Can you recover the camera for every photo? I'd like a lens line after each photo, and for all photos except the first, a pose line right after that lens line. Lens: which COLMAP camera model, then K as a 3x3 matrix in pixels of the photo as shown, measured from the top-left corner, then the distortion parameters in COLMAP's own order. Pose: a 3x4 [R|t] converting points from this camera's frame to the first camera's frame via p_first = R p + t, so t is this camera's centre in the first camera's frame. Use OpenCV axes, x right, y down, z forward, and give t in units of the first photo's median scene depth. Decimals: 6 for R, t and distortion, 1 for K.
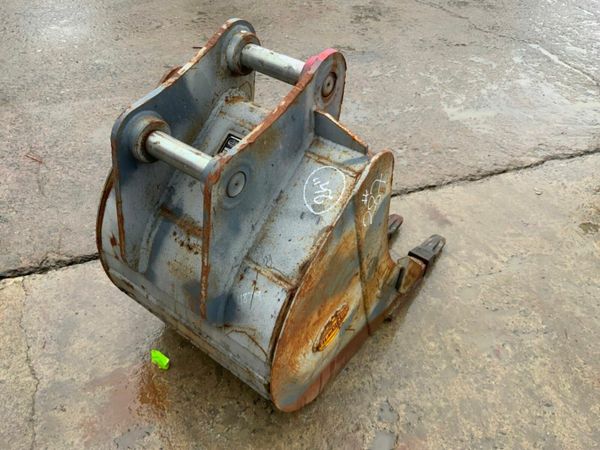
lens RADIAL K [[497.8, 0, 300.0], [0, 497.8, 225.0], [0, 0, 1]] dist [0.066950, -0.126798]
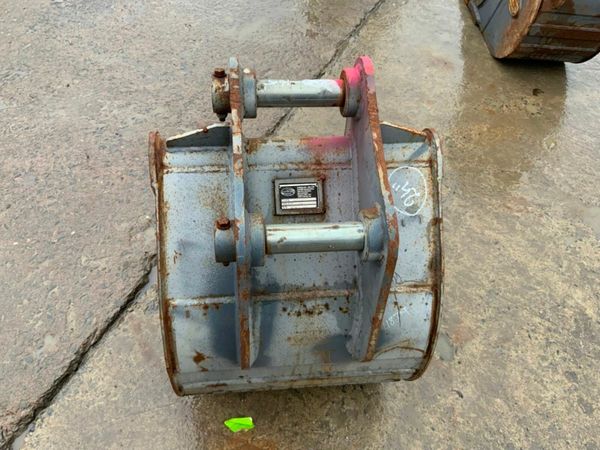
lens RADIAL K [[497.8, 0, 300.0], [0, 497.8, 225.0], [0, 0, 1]] dist [0.066950, -0.126798]
pose [[0.739499, -0.519105, 0.428569, -0.440525], [0.422542, 0.853562, 0.304779, -0.310251], [-0.524022, -0.044295, 0.850552, 0.178439]]
